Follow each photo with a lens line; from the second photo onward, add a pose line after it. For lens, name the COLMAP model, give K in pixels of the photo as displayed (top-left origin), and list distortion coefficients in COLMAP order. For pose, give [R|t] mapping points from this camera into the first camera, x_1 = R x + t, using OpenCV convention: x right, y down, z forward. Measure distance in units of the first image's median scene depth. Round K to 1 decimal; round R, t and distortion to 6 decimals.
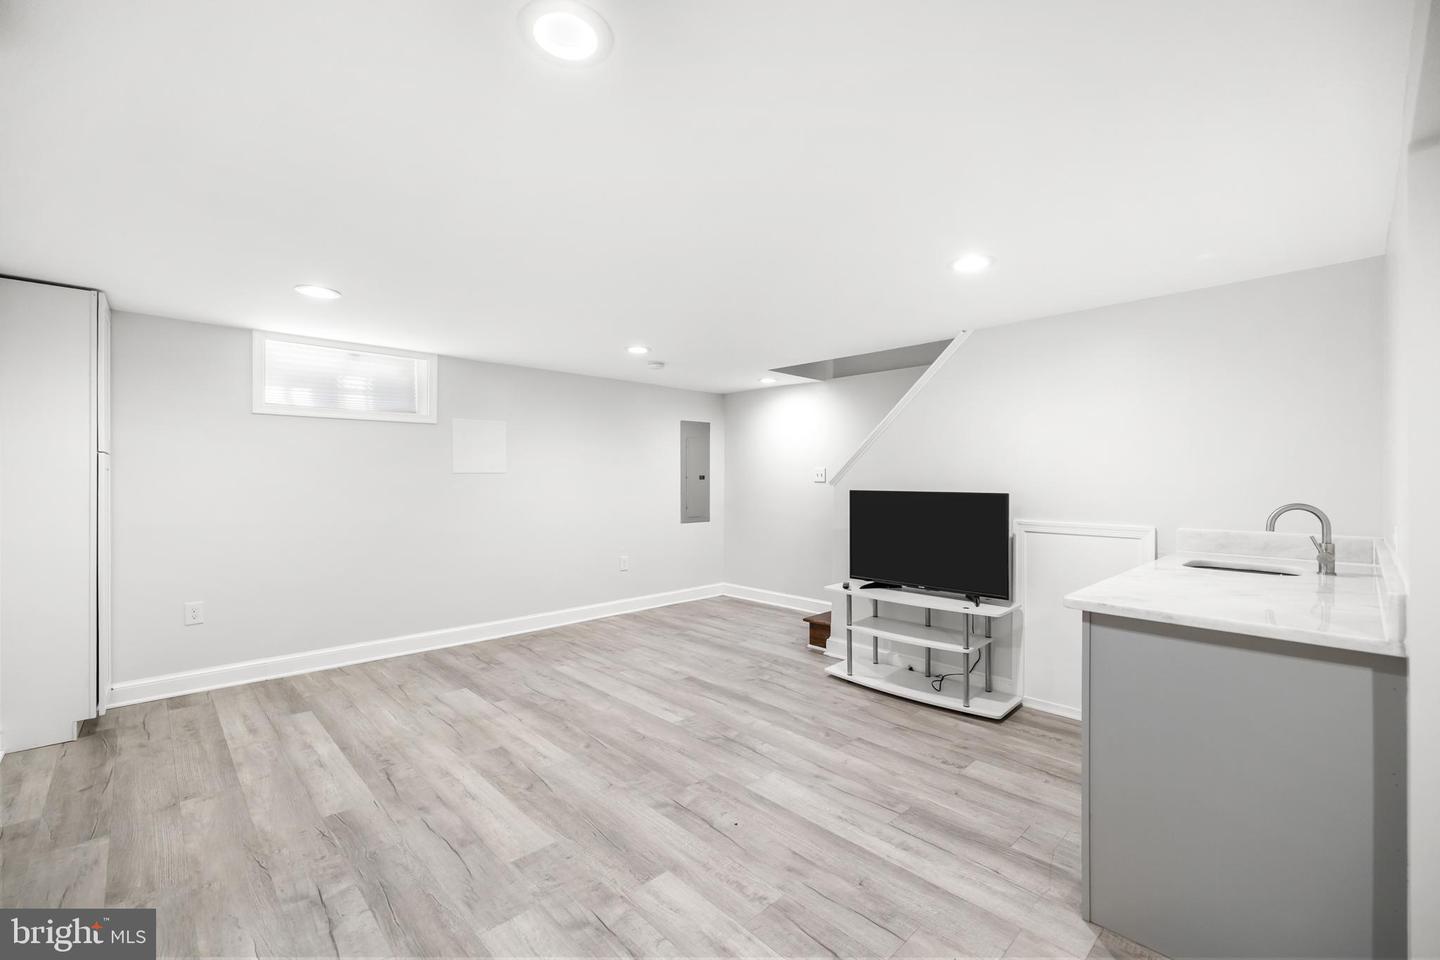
lens RADIAL K [[598.3, 0, 725.7], [0, 598.3, 478.4], [0, 0, 1]] dist [0.001798, 0.000005]
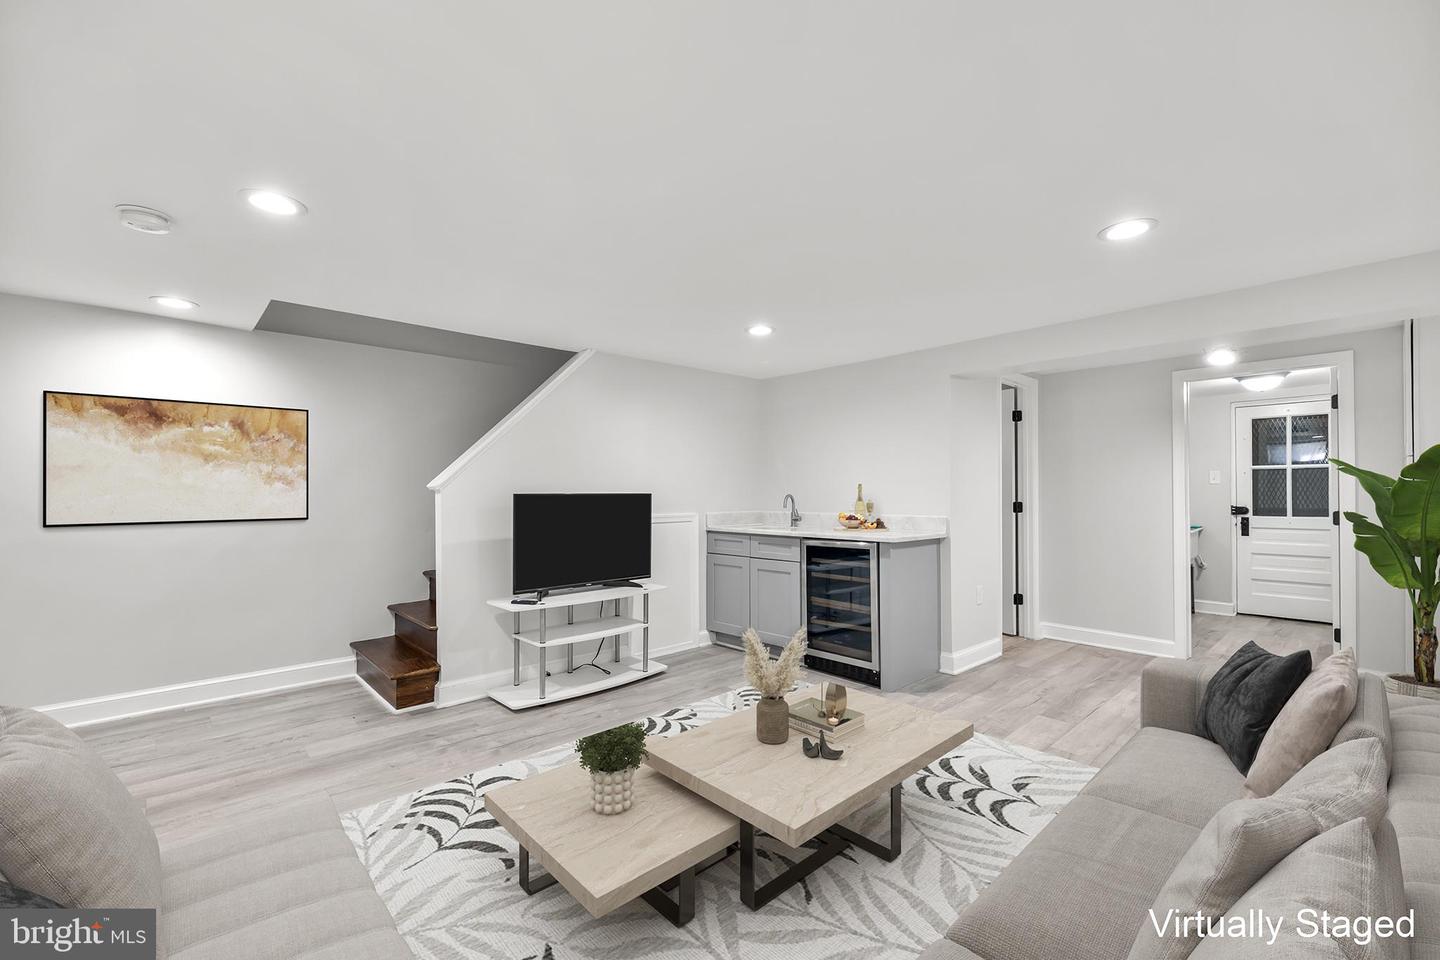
lens RADIAL K [[598.3, 0, 725.7], [0, 598.3, 478.4], [0, 0, 1]] dist [0.001798, 0.000005]
pose [[0.029295, 0.012125, 0.999497, -0.695070], [-0.001160, 0.999926, -0.012096, 0.007107], [-0.999570, -0.000805, 0.029307, 0.699635]]
